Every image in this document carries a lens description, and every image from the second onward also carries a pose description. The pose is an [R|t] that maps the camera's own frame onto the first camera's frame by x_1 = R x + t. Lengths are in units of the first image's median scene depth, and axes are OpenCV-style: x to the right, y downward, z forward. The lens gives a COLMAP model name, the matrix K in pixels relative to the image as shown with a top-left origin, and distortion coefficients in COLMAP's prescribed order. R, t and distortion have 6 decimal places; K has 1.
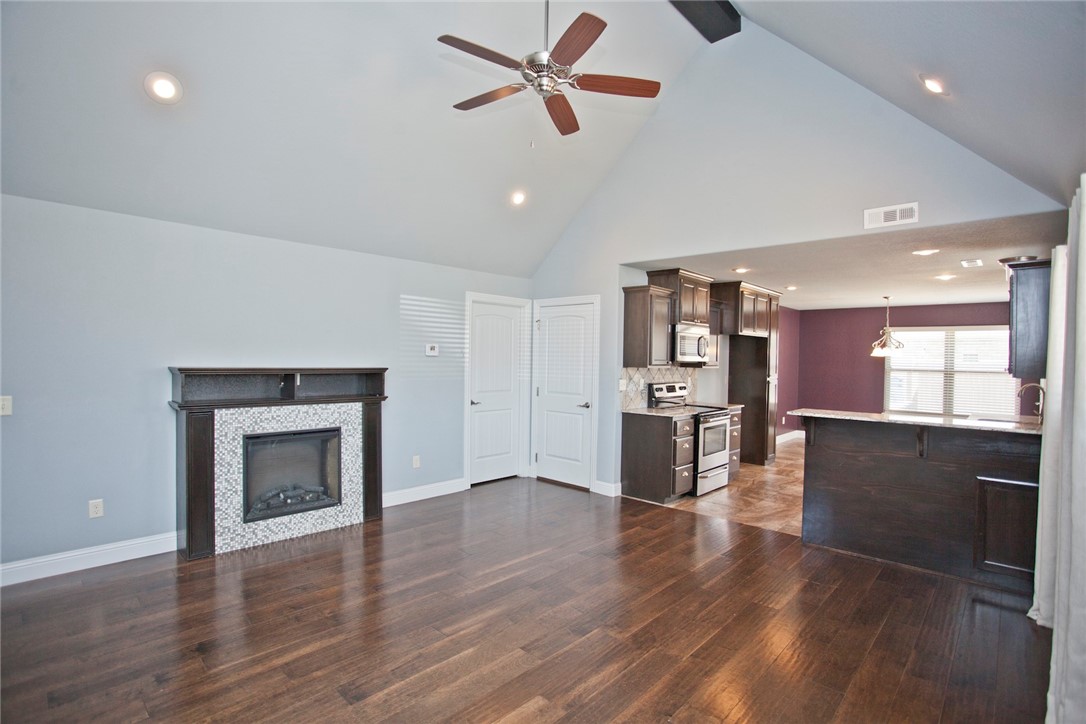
lens RADIAL K [[521.2, 0, 547.0], [0, 521.2, 361.6], [0, 0, 1]] dist [-0.077079, 0.031962]
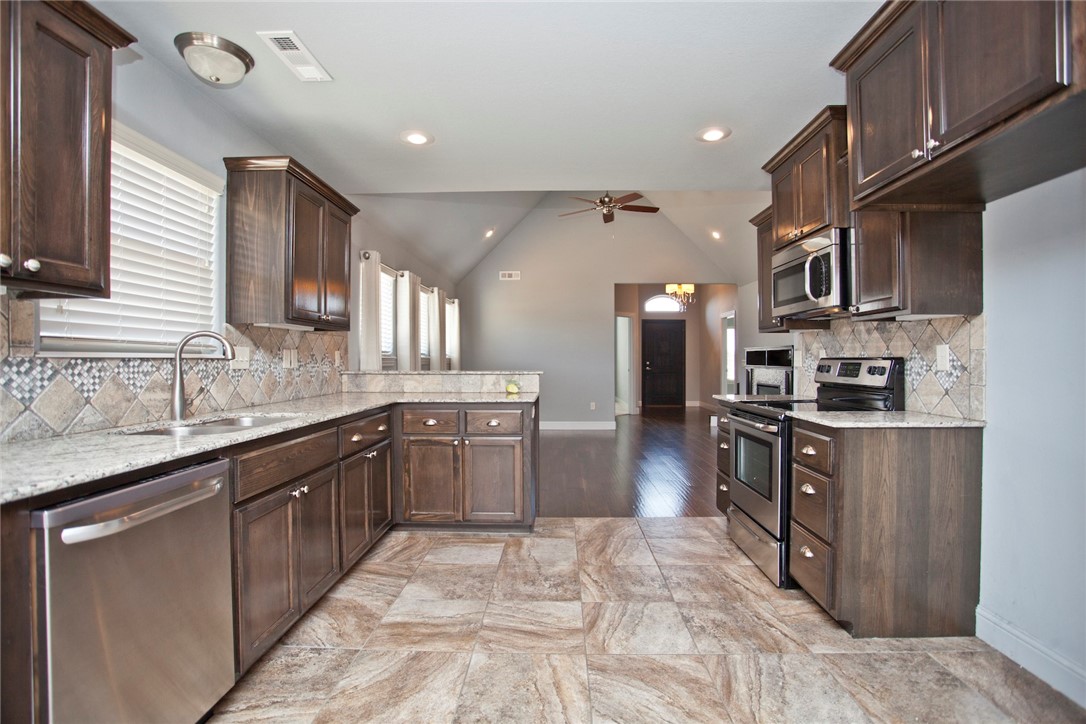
lens RADIAL K [[521.2, 0, 547.0], [0, 521.2, 361.6], [0, 0, 1]] dist [-0.077079, 0.031962]
pose [[-0.744524, -0.015141, -0.667424, 1.129289], [-0.017130, 0.999847, -0.003573, 0.075570], [0.667376, 0.008773, -0.744669, 1.707046]]
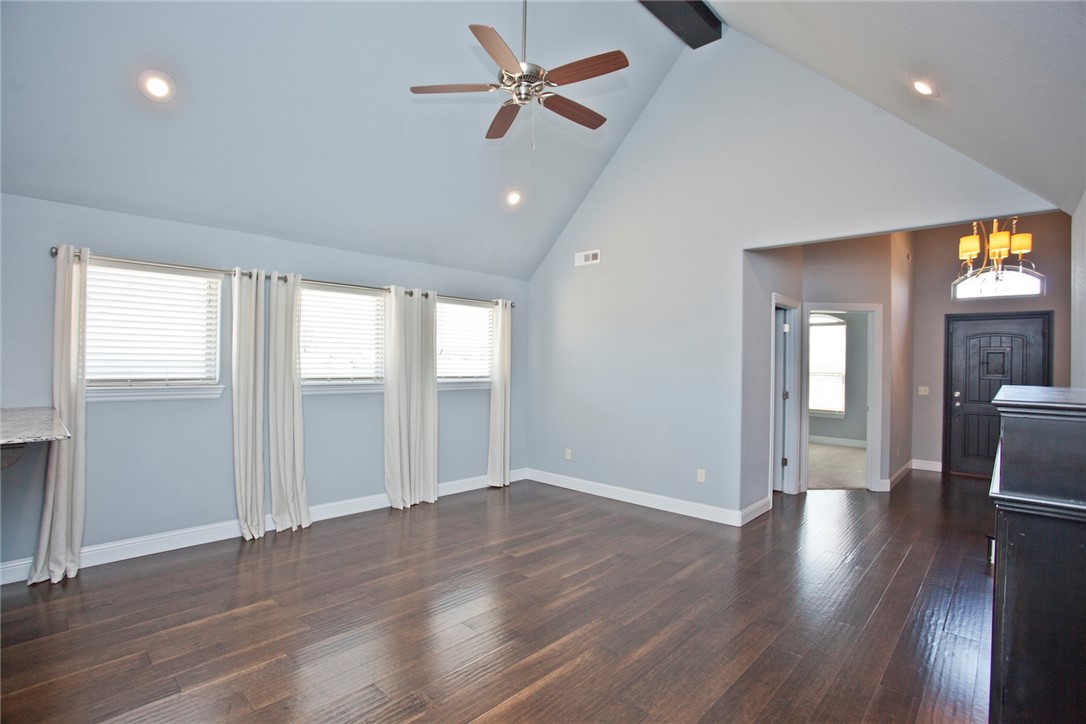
lens RADIAL K [[521.2, 0, 547.0], [0, 521.2, 361.6], [0, 0, 1]] dist [-0.077079, 0.031962]
pose [[-0.999406, -0.034368, -0.002501, -0.048256], [-0.034378, 0.999401, 0.004072, -0.002240], [0.002360, 0.004155, -0.999989, 1.421280]]
